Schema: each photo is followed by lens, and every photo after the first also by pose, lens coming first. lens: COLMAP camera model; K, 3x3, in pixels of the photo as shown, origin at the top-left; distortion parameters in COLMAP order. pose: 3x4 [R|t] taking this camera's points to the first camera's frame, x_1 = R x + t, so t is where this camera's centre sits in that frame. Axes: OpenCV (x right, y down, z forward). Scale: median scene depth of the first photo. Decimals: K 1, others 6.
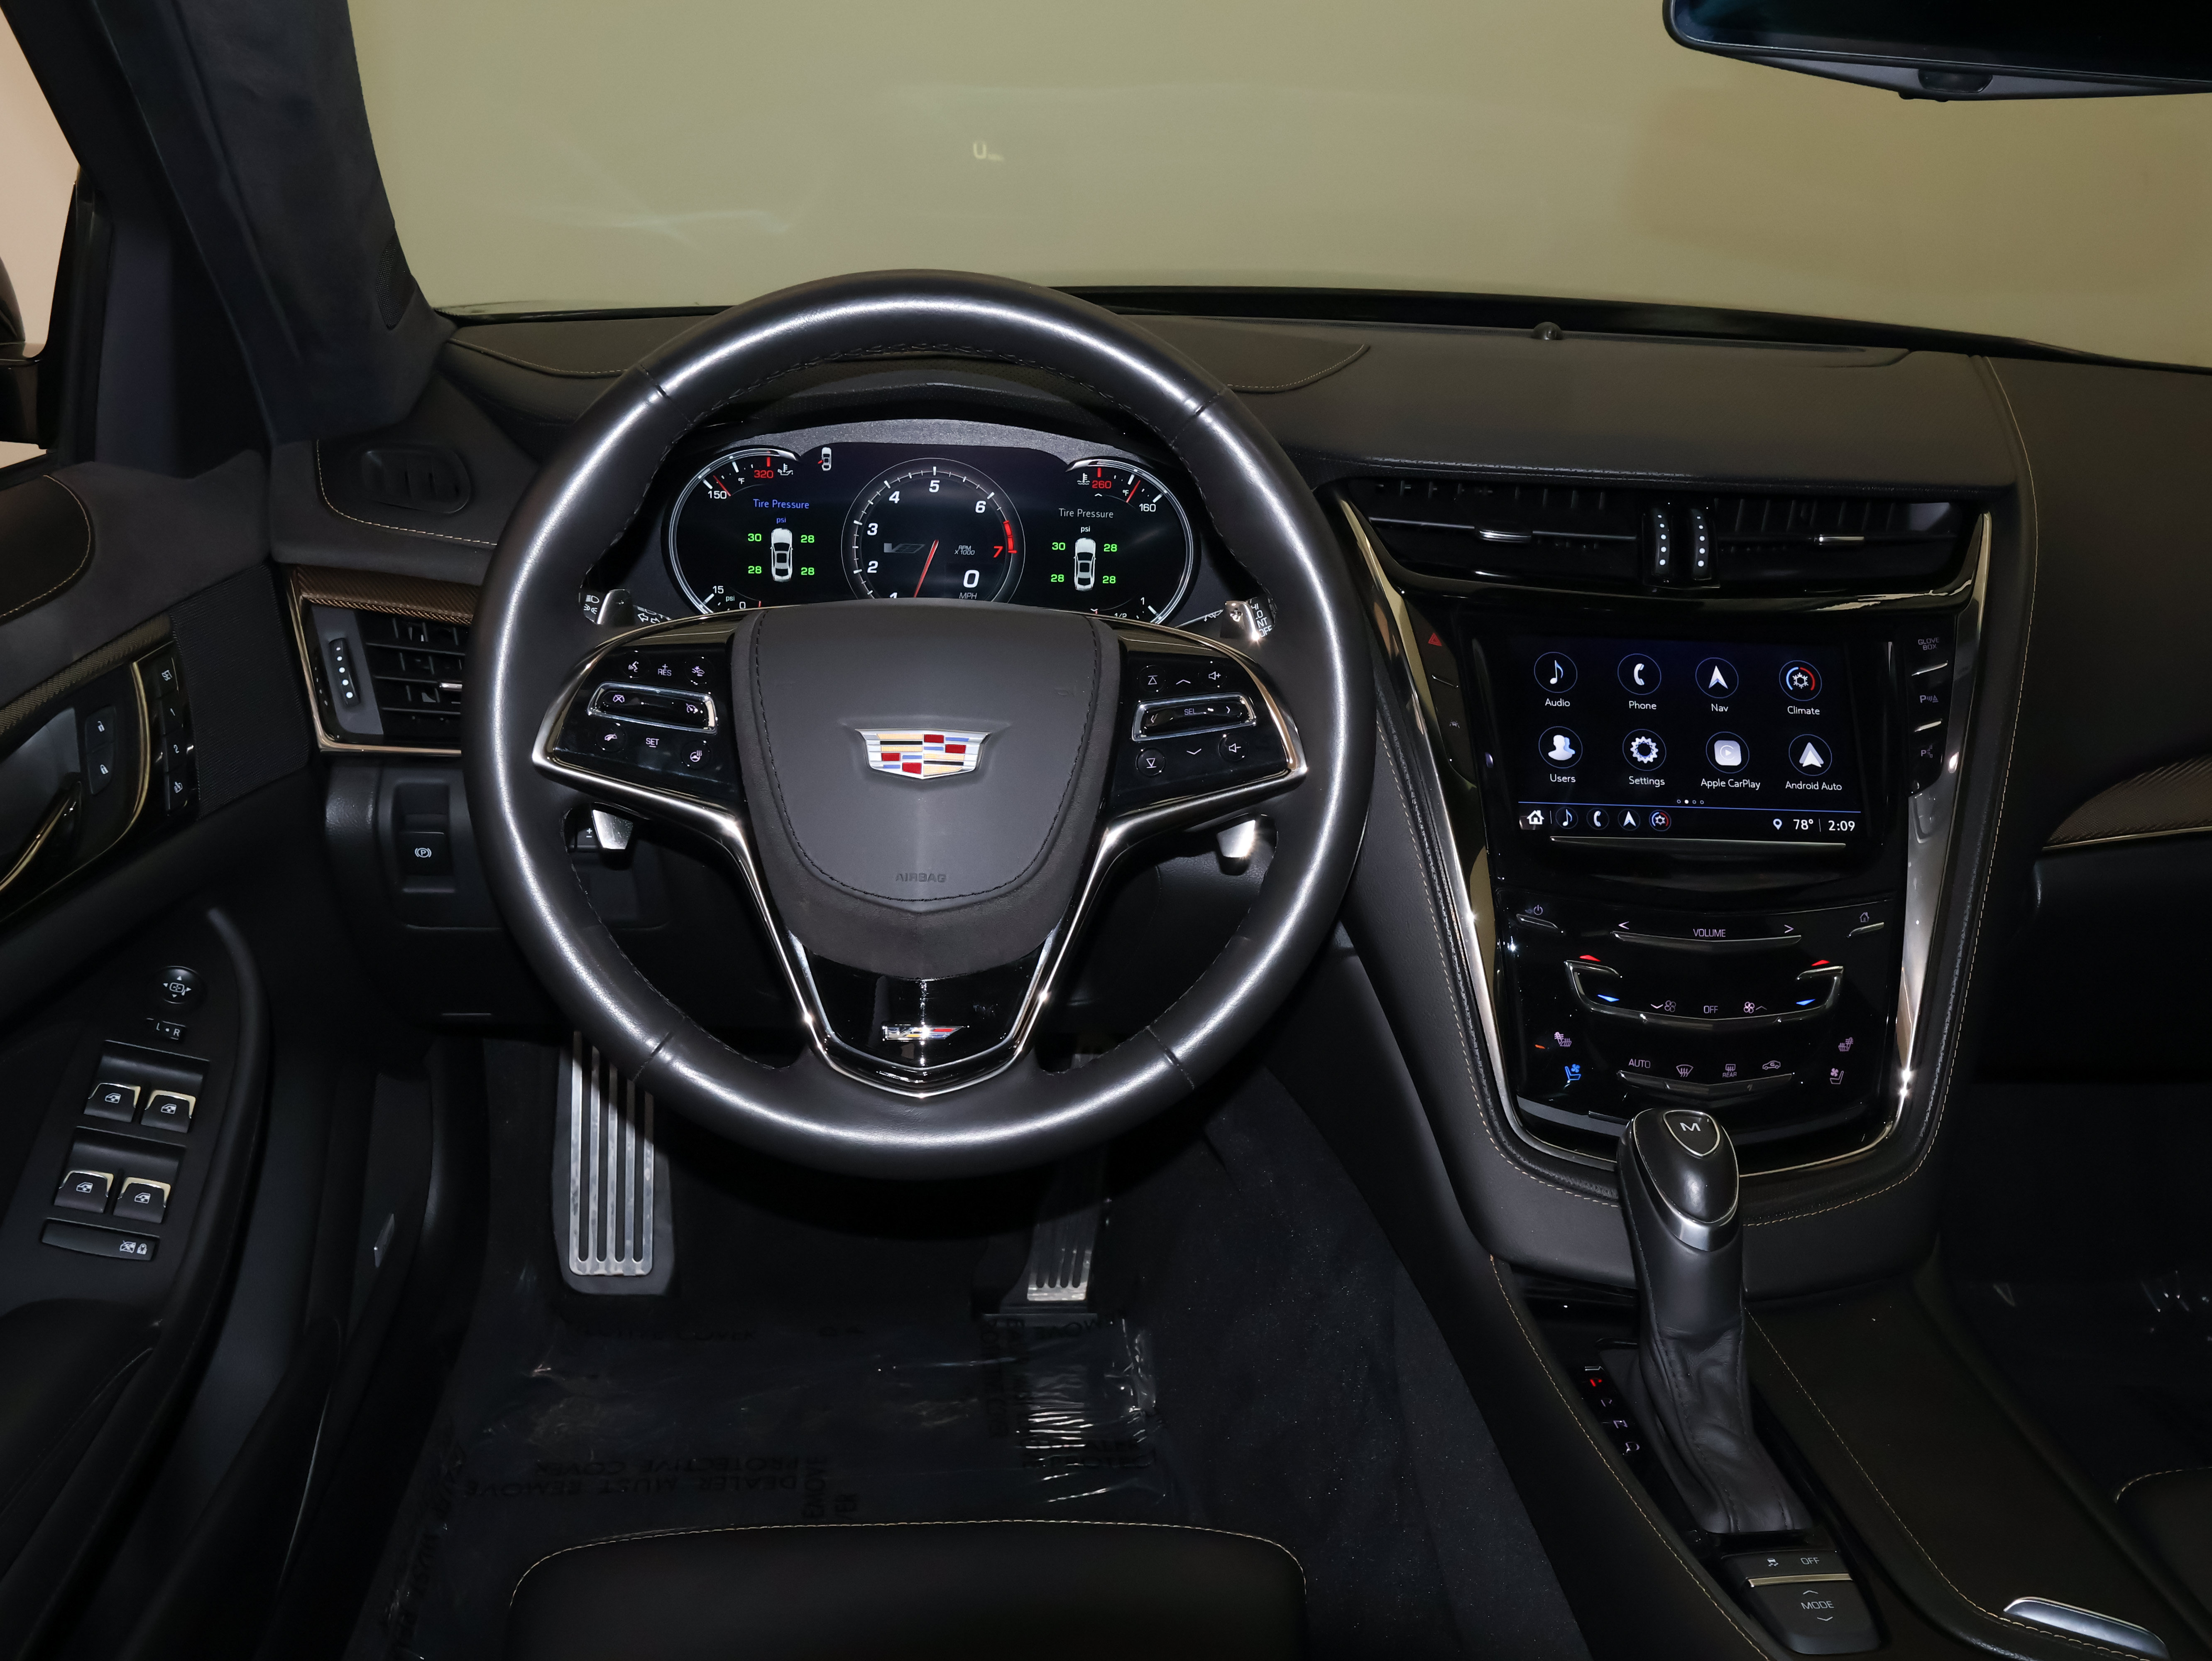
lens RADIAL K [[1963.9, 0, 1095.3], [0, 1963.9, 832.4], [0, 0, 1]] dist [0.001411, 0.000489]
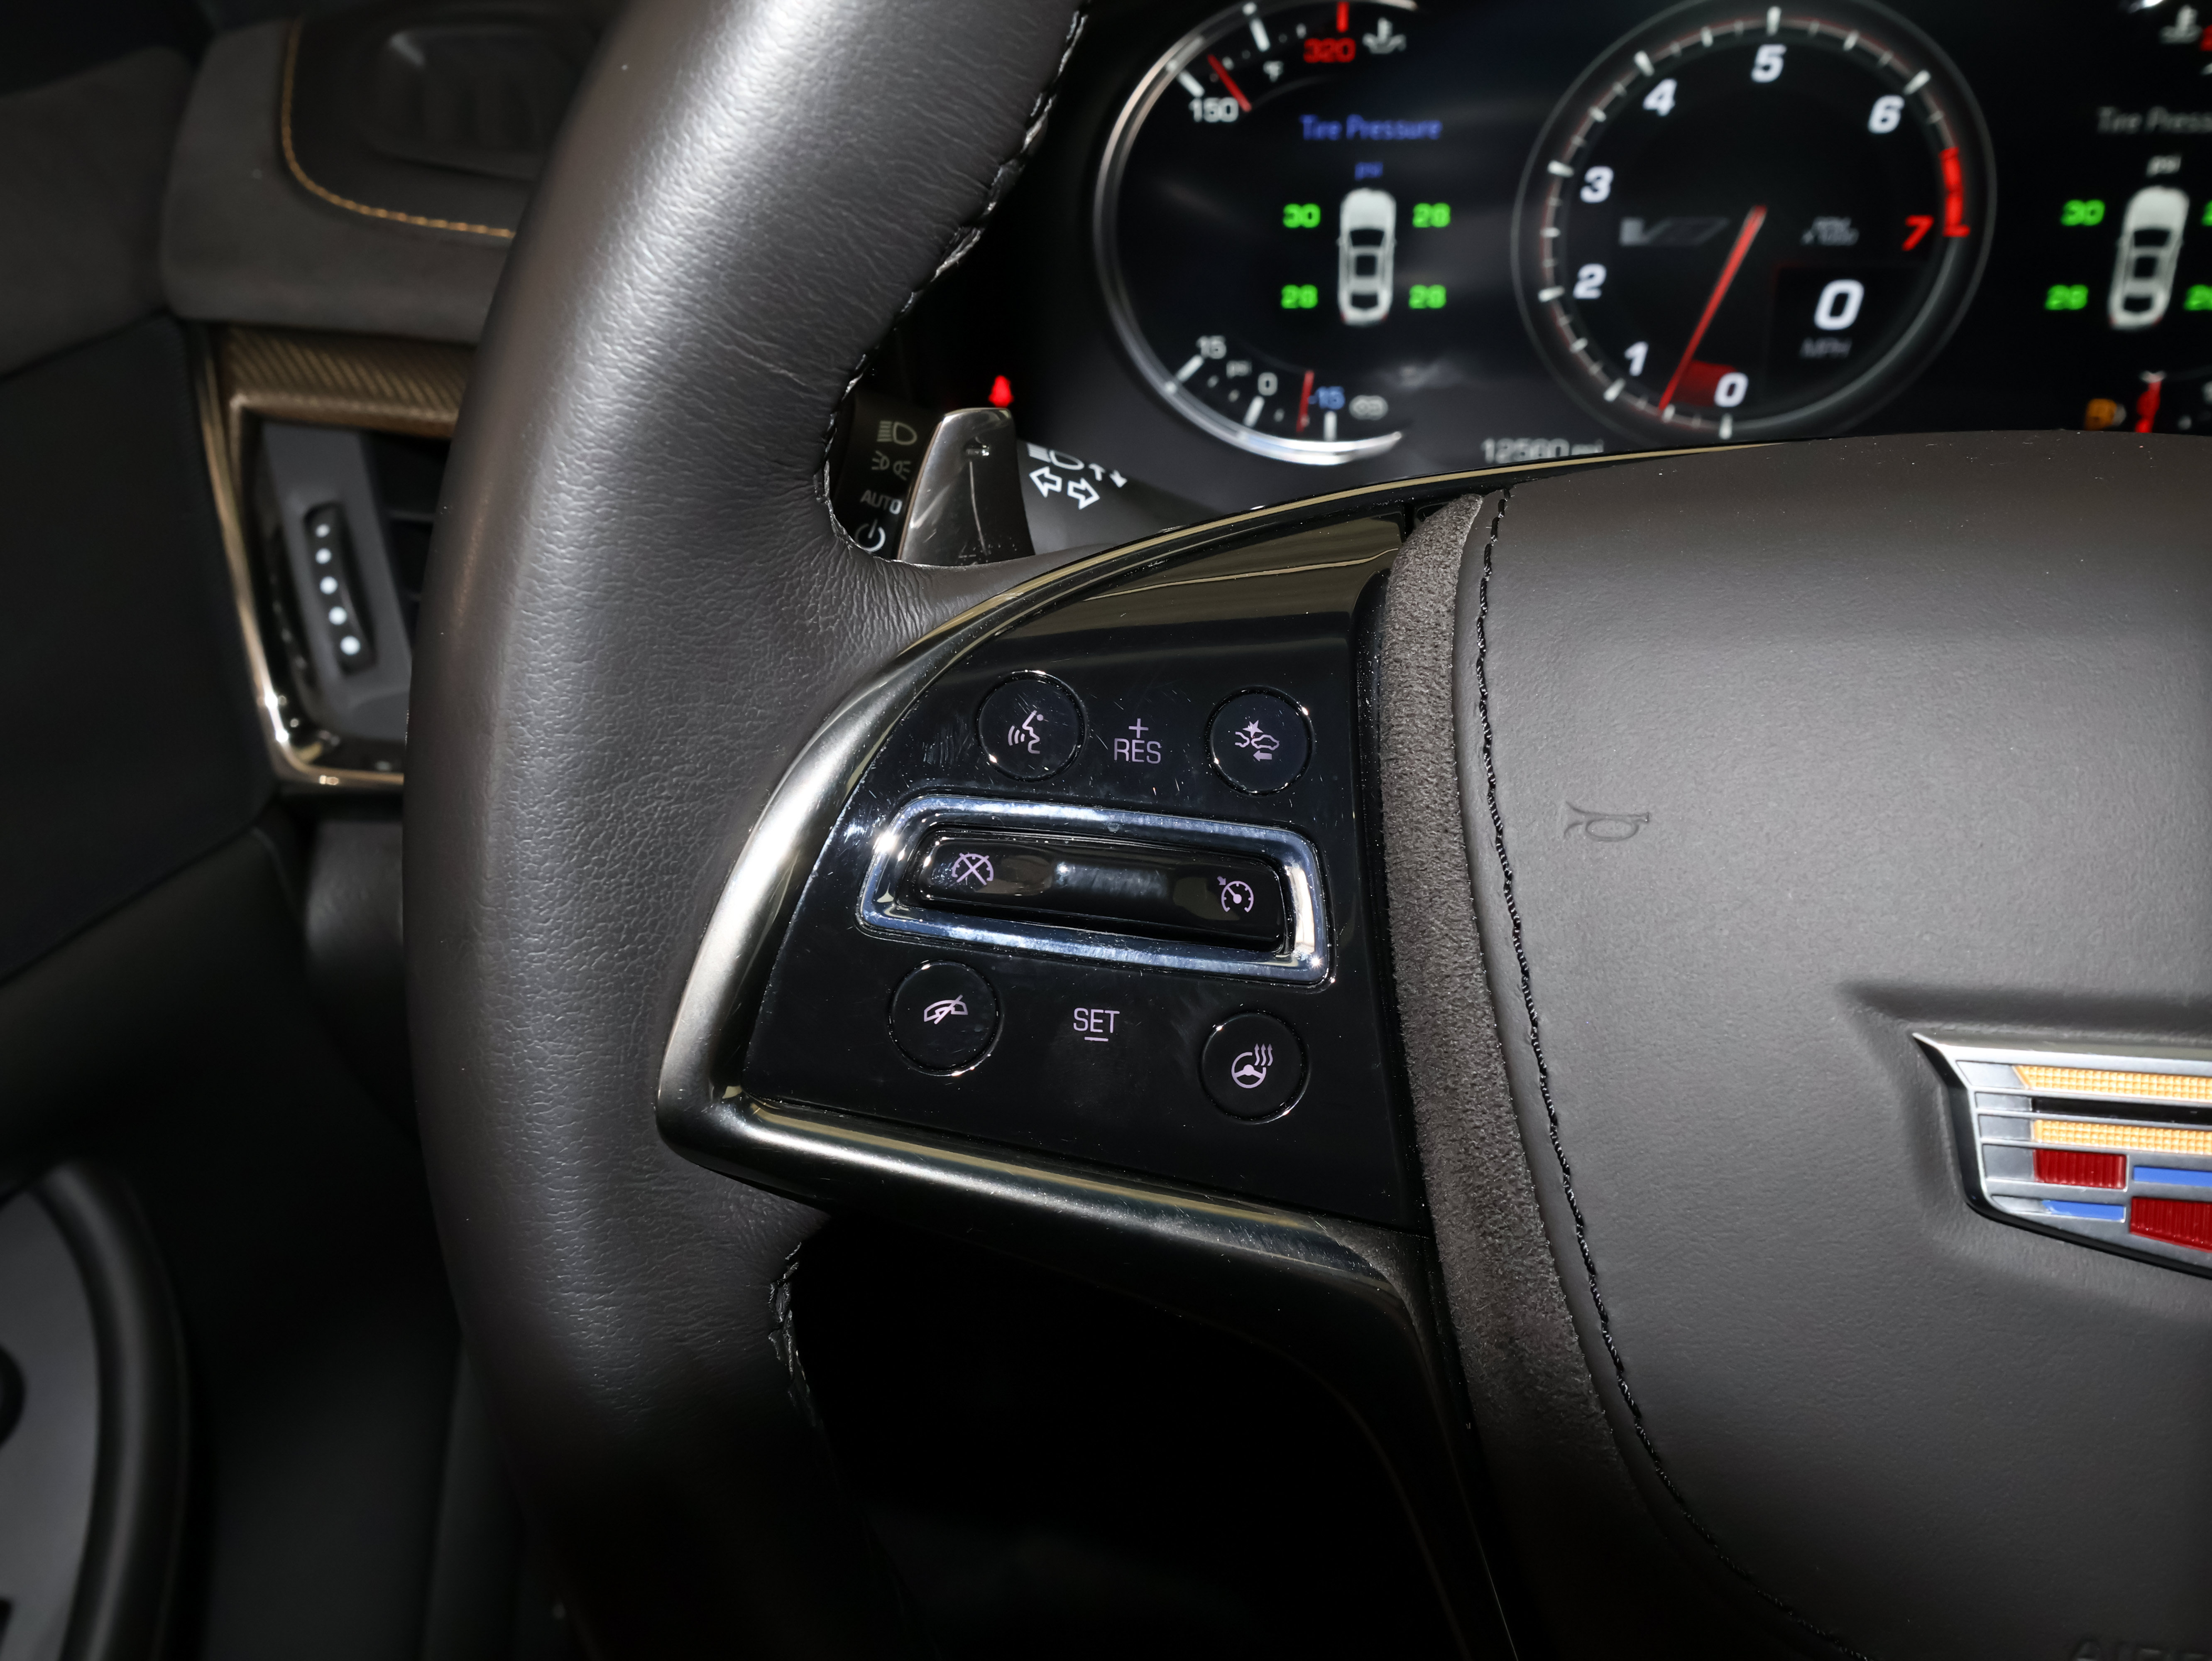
lens RADIAL K [[1963.9, 0, 1095.3], [0, 1963.9, 832.4], [0, 0, 1]] dist [0.001411, 0.000489]
pose [[0.982093, 0.025428, -0.186673, -0.136100], [0.005140, 0.986865, 0.161466, -0.089739], [0.188327, -0.159534, 0.969062, 0.574956]]
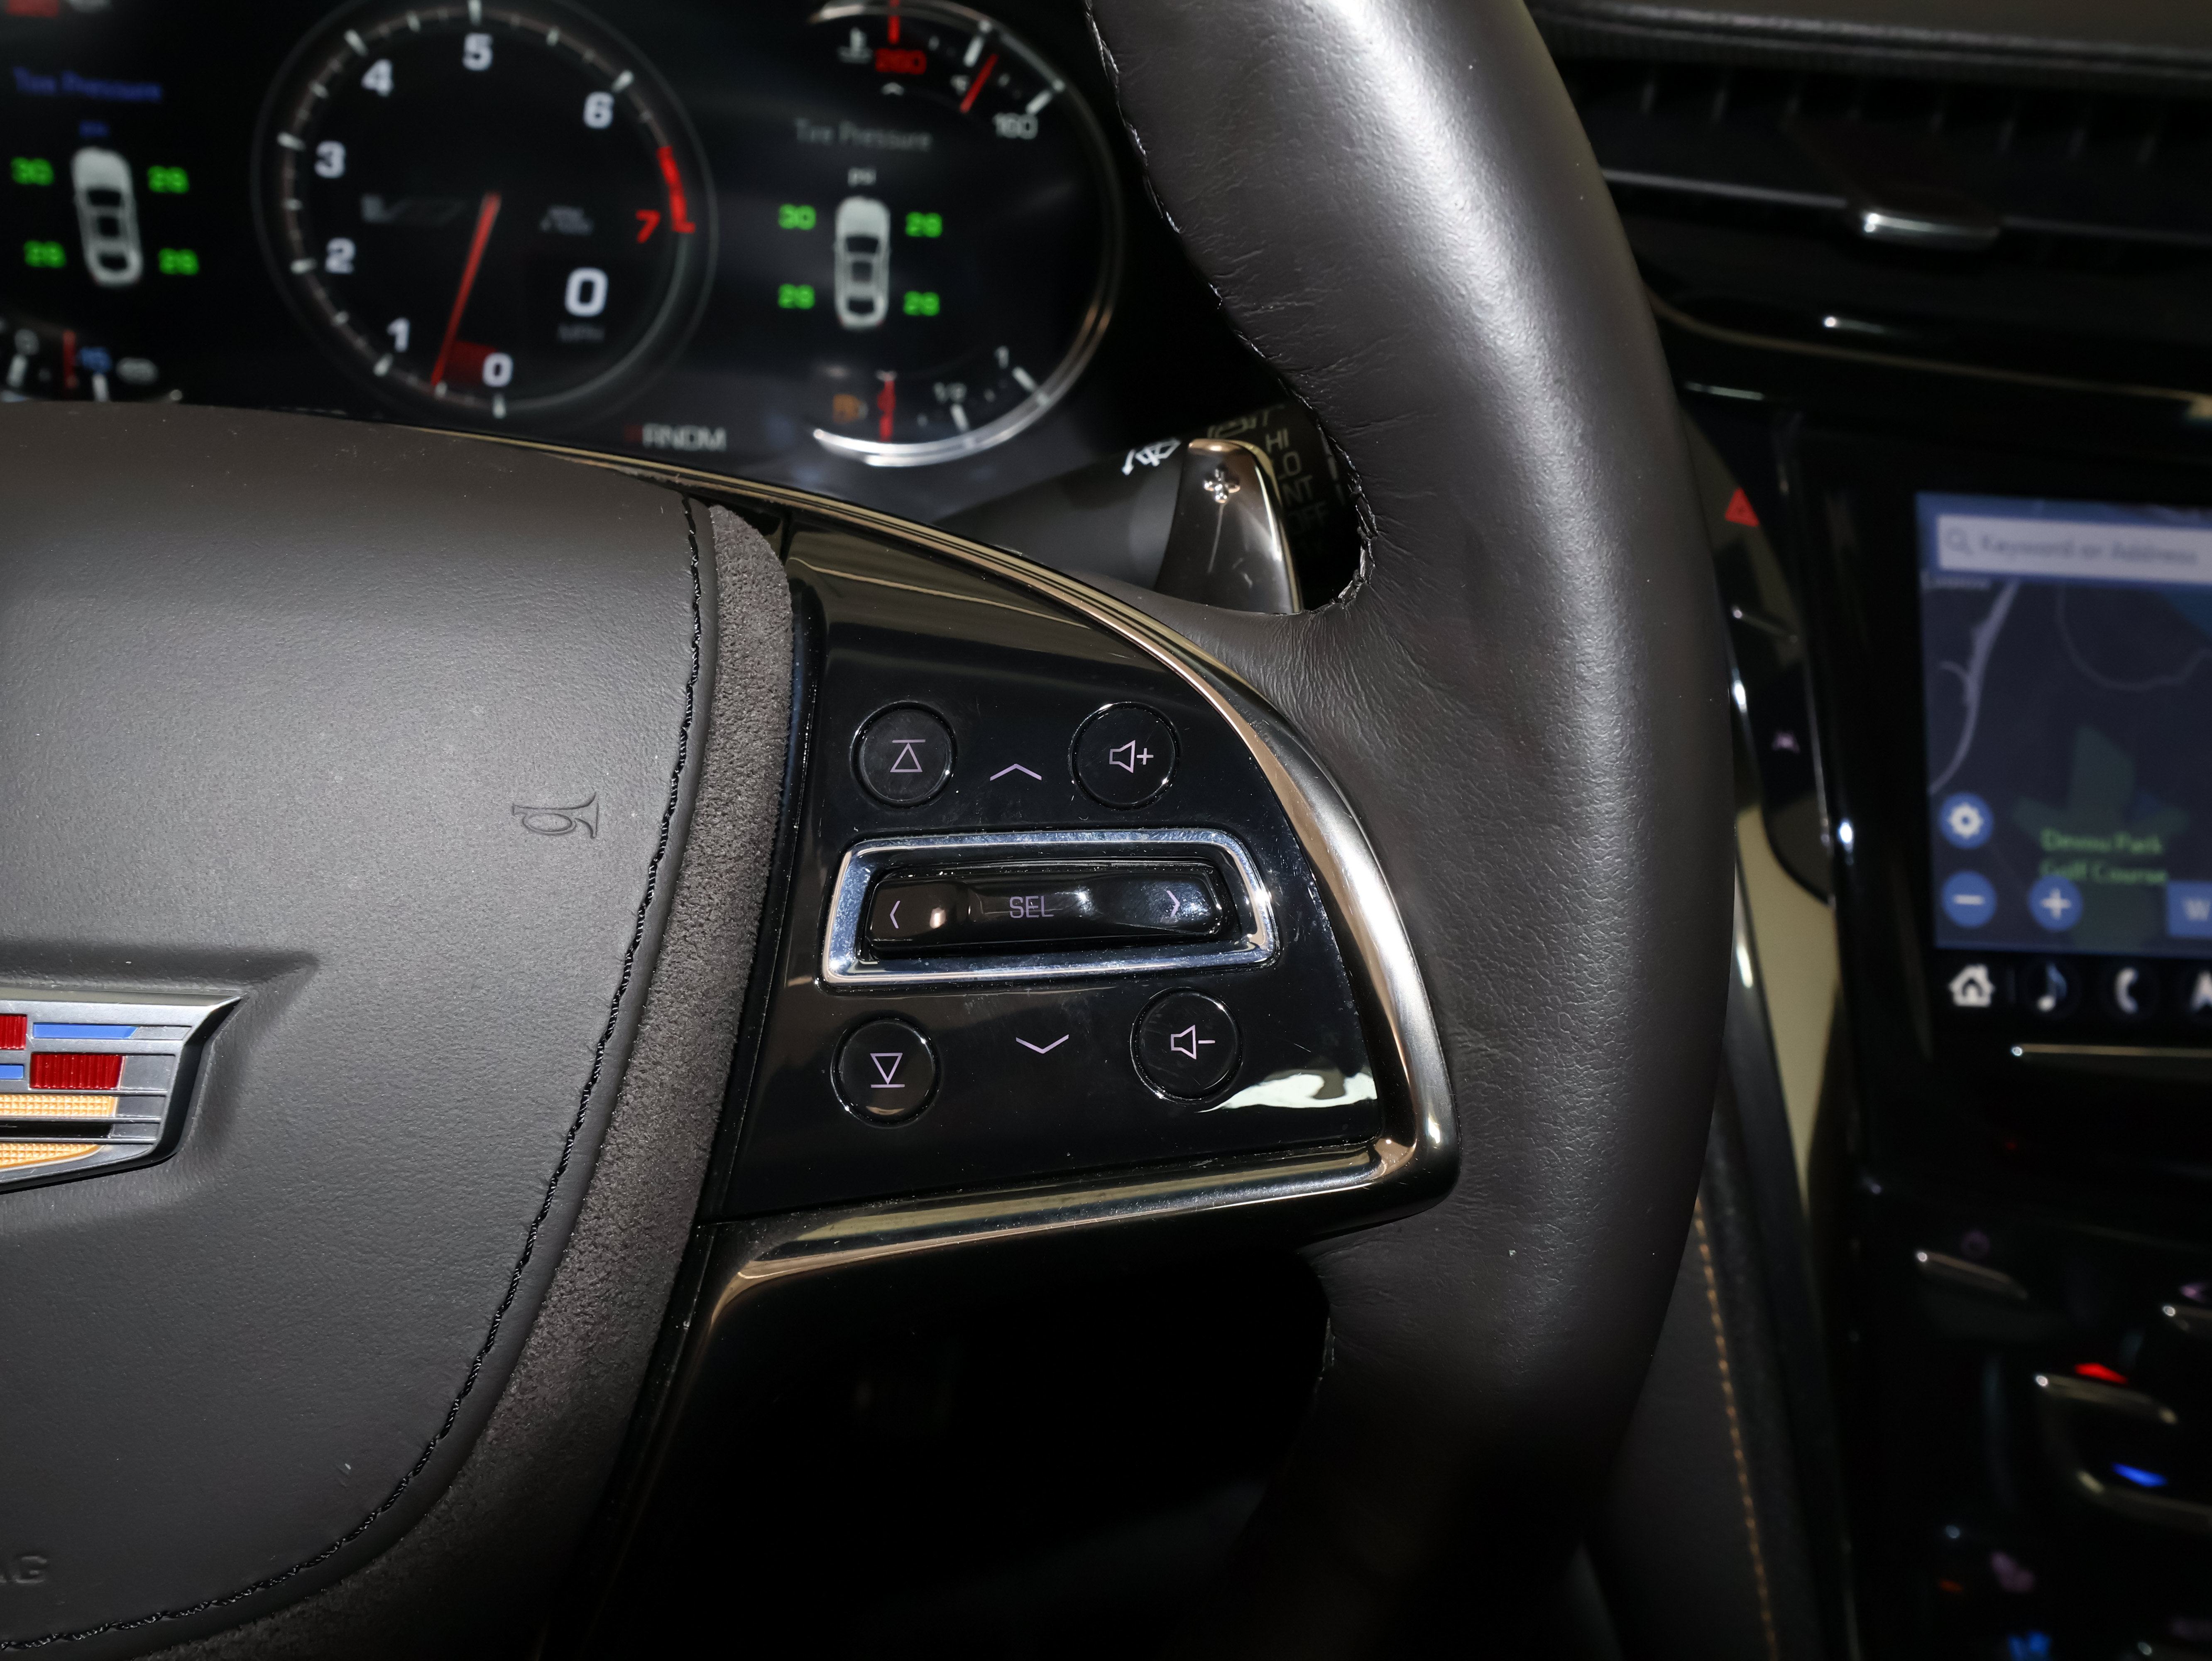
lens RADIAL K [[1963.9, 0, 1095.3], [0, 1963.9, 832.4], [0, 0, 1]] dist [0.001411, 0.000489]
pose [[0.999539, 0.025735, 0.016107, 0.041031], [-0.028052, 0.985756, 0.165823, -0.089662], [-0.011610, -0.166199, 0.986024, 0.578673]]
